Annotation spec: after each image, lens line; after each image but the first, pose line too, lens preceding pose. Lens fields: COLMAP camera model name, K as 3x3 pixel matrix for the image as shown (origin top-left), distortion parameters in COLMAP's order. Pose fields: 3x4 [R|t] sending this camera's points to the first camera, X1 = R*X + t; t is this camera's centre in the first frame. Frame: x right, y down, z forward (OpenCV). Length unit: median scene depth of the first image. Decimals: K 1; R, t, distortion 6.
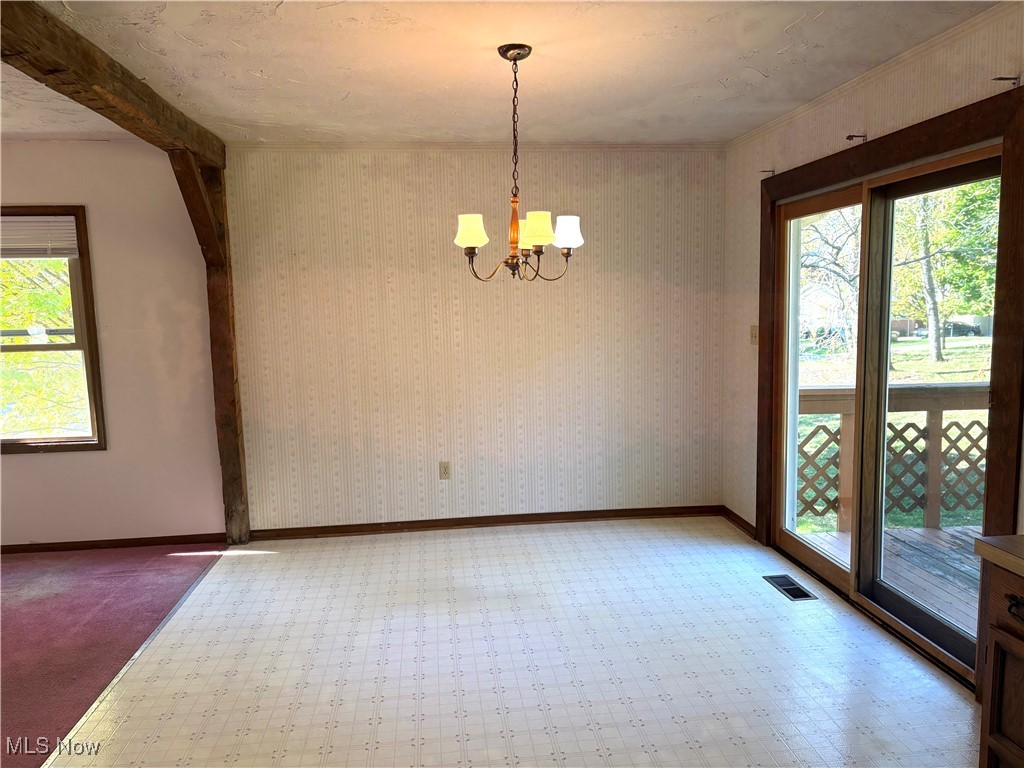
lens RADIAL K [[773.9, 0, 512.2], [0, 773.9, 389.1], [0, 0, 1]] dist [0.044808, -0.038430]
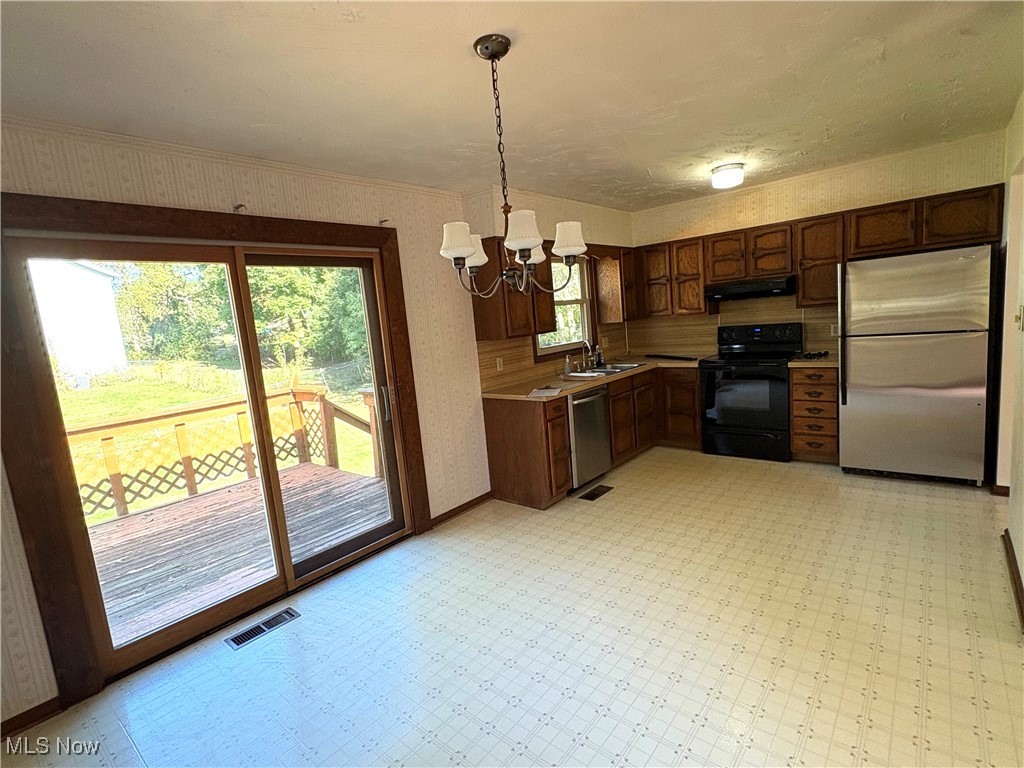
lens RADIAL K [[503.1, 0, 507.7], [0, 503.1, 383.8], [0, 0, 1]] dist [-0.012391, 0.008220]
pose [[-0.678389, -0.017375, 0.734498, -0.292086], [0.187087, 0.962679, 0.195568, -0.105679], [-0.710484, 0.270086, -0.649820, 0.961808]]
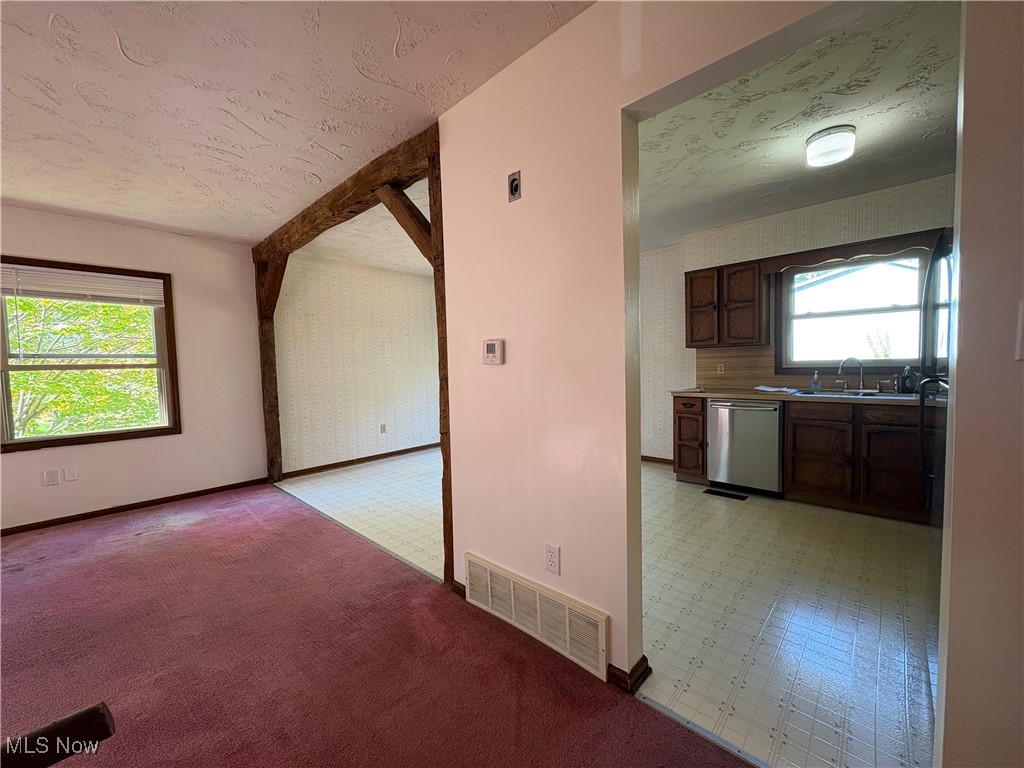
lens RADIAL K [[410.8, 0, 512.0], [0, 410.8, 384.0], [0, 0, 1]] dist [-0.000501, 0.000075]
pose [[0.764039, -0.031218, 0.644414, -0.561312], [0.082383, 0.995373, -0.049455, 0.077087], [-0.639888, 0.090874, 0.763076, -0.029725]]
